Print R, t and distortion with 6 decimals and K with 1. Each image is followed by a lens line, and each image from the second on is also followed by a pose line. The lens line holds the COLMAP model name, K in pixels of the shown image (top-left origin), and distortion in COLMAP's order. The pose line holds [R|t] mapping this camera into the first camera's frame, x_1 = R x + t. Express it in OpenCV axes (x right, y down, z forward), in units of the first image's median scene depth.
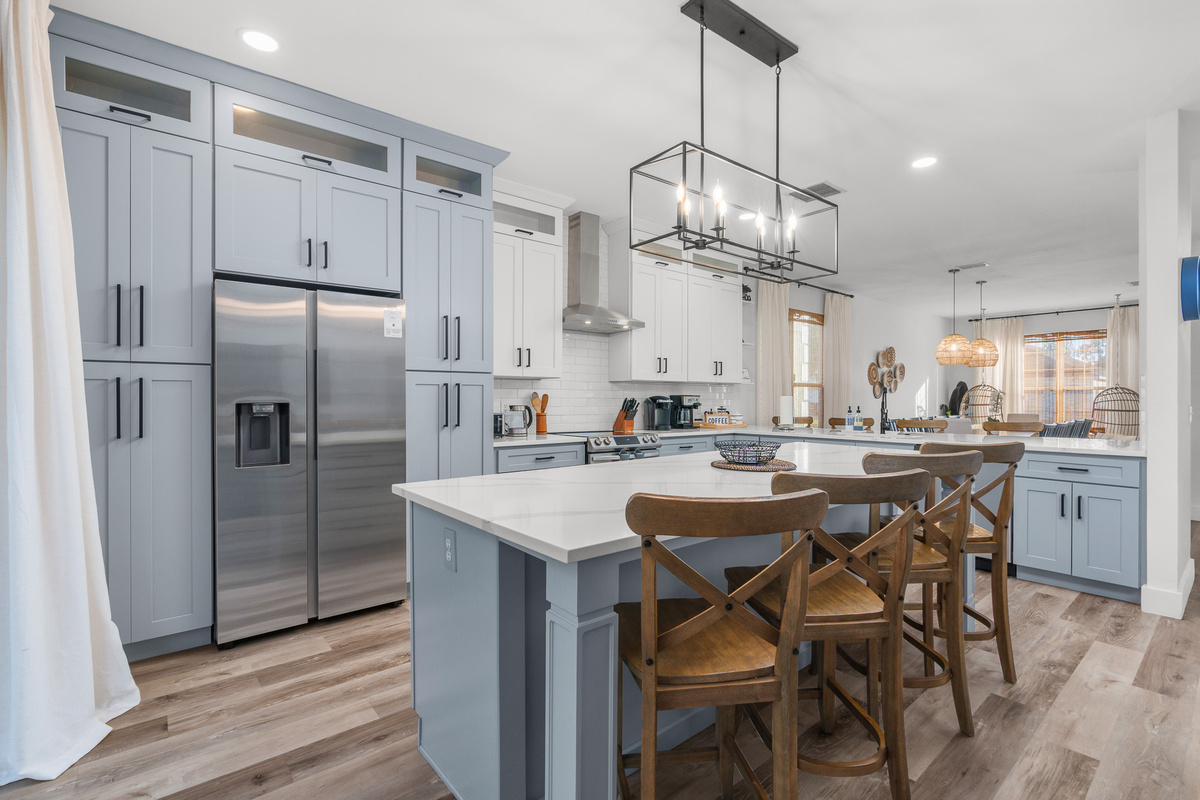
lens RADIAL K [[546.8, 0, 591.3], [0, 546.8, 400.1], [0, 0, 1]] dist [-0.010685, 0.002881]
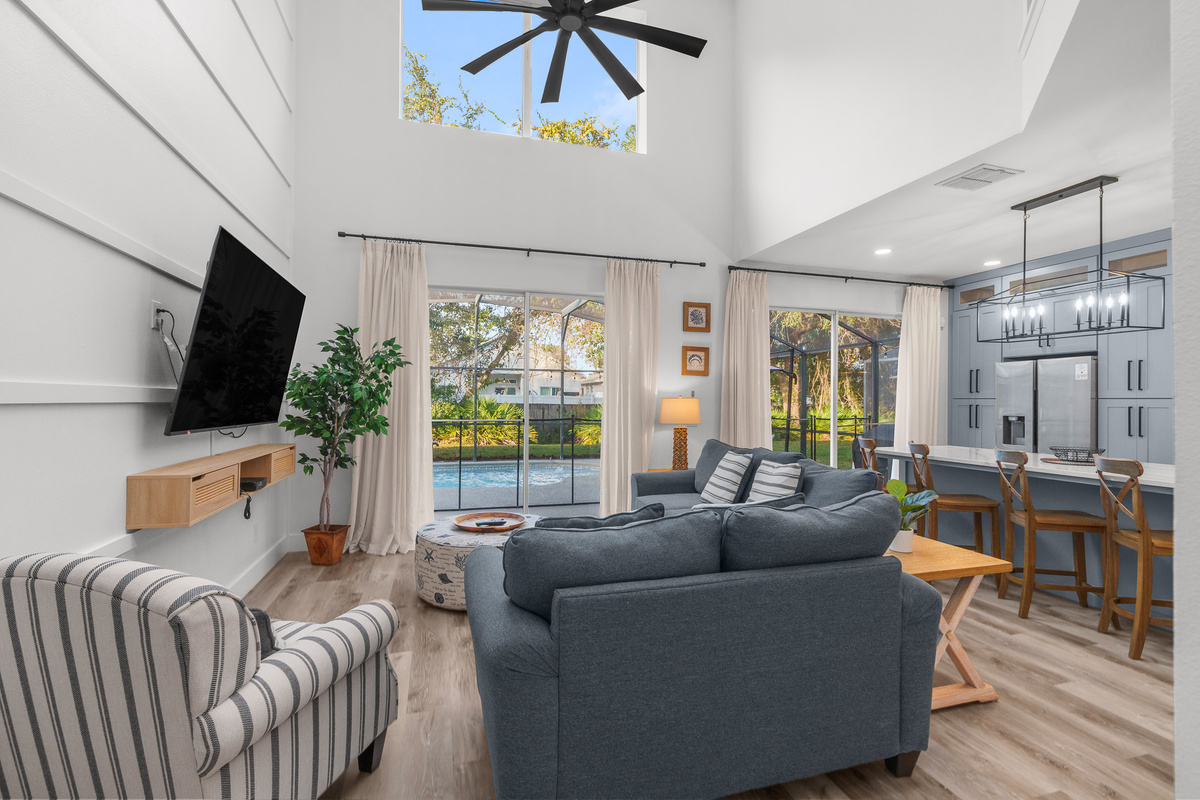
lens RADIAL K [[546.8, 0, 588.5], [0, 546.8, 397.0], [0, 0, 1]] dist [-0.010685, 0.002881]
pose [[-0.402159, -0.012548, -0.915484, 1.370541], [-0.016924, 0.999837, -0.006269, -0.018613], [0.915413, 0.012973, -0.402306, 0.212825]]
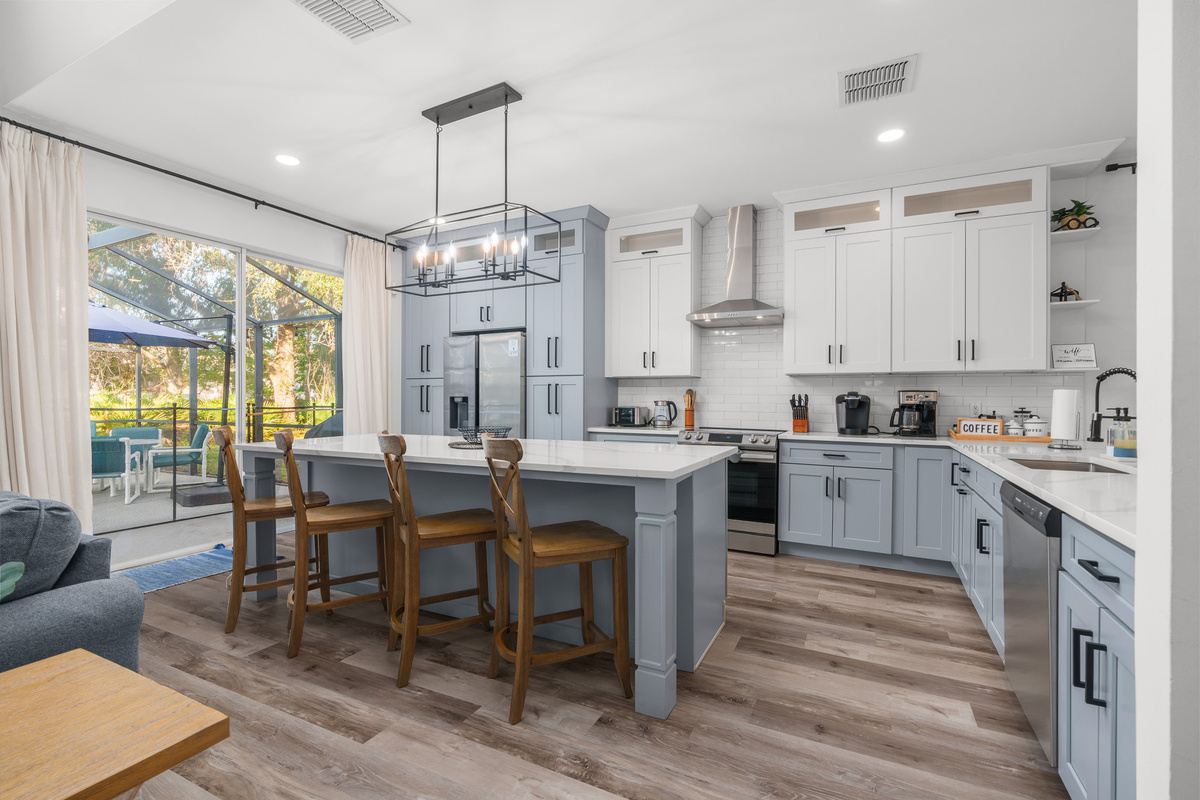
lens RADIAL K [[546.8, 0, 606.2], [0, 546.8, 395.9], [0, 0, 1]] dist [-0.010685, 0.002881]
pose [[0.411749, -0.006787, -0.911272, 0.928841], [-0.007582, 0.999912, -0.010873, 0.013061], [0.911266, 0.011387, 0.411661, 0.448782]]
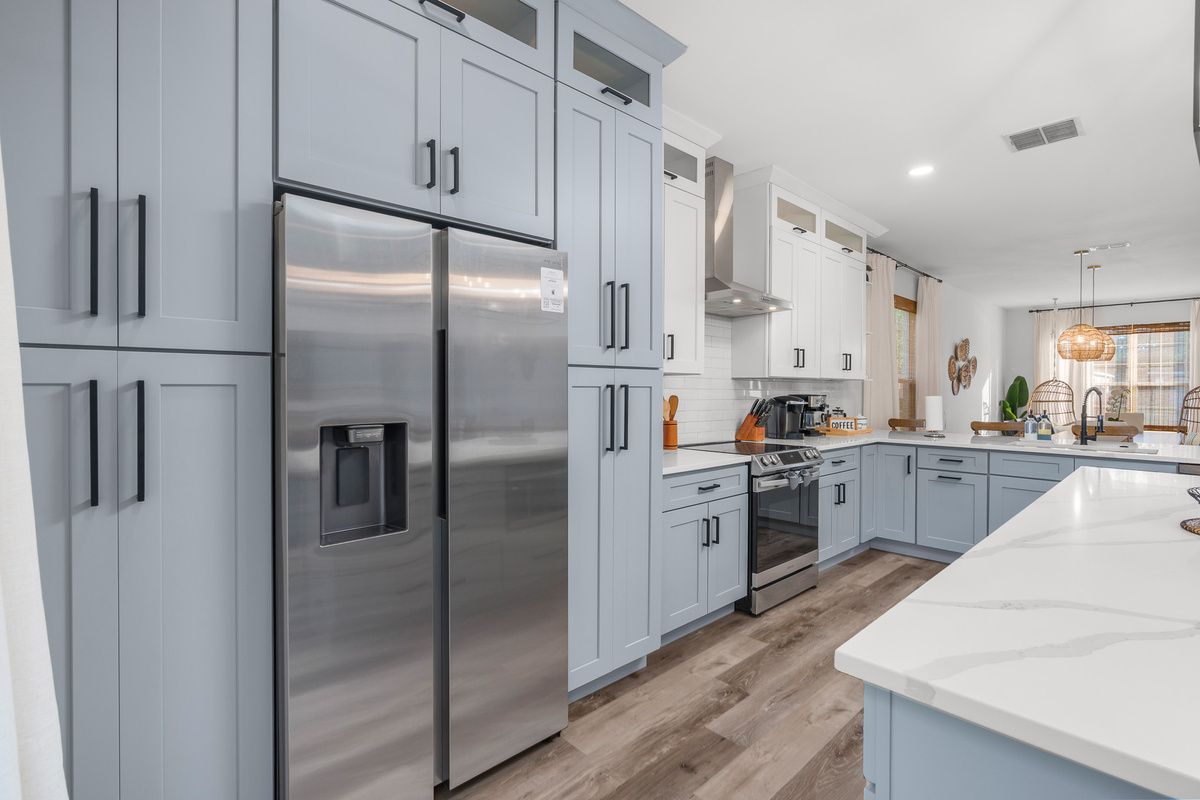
lens RADIAL K [[546.8, 0, 602.0], [0, 546.8, 391.9], [0, 0, 1]] dist [-0.010685, 0.002881]
pose [[0.998082, 0.001530, 0.061883, -0.262306], [-0.001605, 0.999998, 0.001155, -0.018802], [-0.061881, -0.001252, 0.998083, 0.286119]]
